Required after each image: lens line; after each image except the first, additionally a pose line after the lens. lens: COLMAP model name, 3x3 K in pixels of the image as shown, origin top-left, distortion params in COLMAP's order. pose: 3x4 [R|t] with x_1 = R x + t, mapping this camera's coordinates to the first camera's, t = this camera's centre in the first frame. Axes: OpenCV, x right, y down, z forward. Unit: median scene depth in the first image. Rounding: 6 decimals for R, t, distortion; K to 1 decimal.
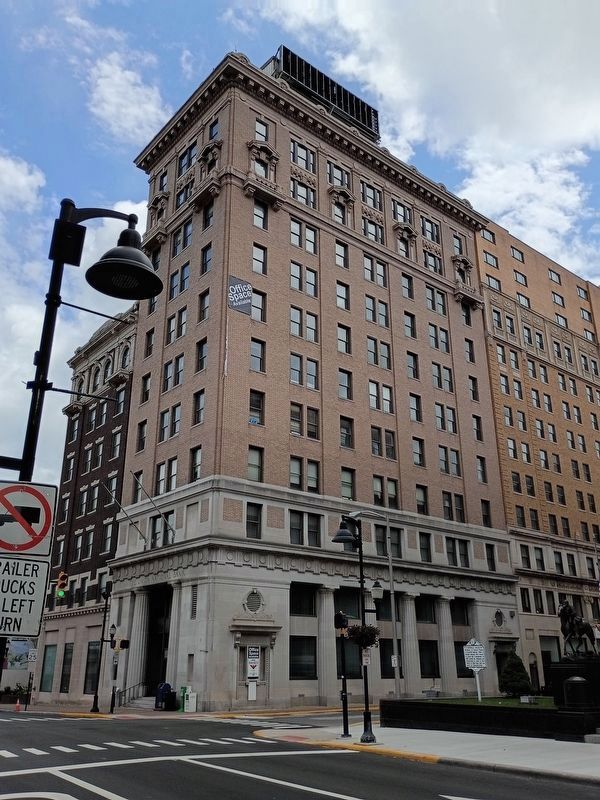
lens RADIAL K [[685.7, 0, 300.0], [0, 685.7, 400.0], [0, 0, 1]] dist [0.038923, -0.008736]
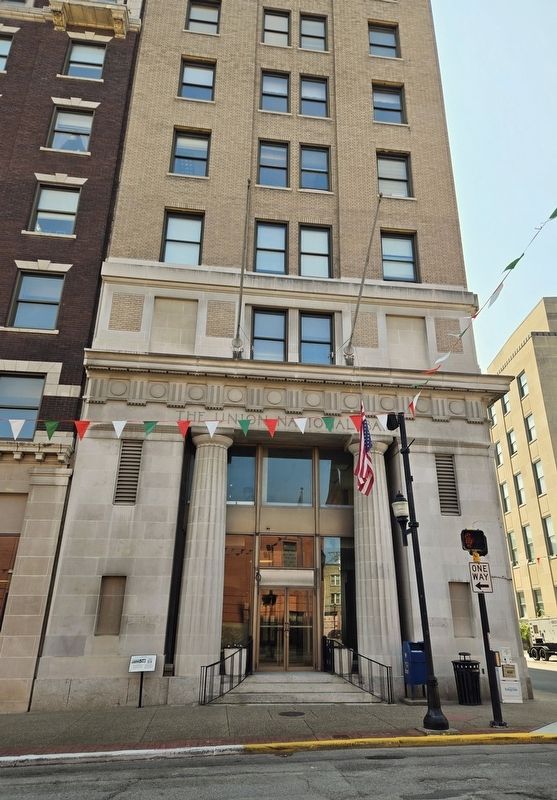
lens RADIAL K [[579.9, 0, 278.5], [0, 579.9, 400.0], [0, 0, 1]] dist [0.007642, 0.002586]
pose [[0.538174, 0.346054, 0.768515, -0.539076], [-0.317148, 0.927953, -0.195756, 0.333947], [-0.780888, -0.138383, 0.609150, 0.777637]]
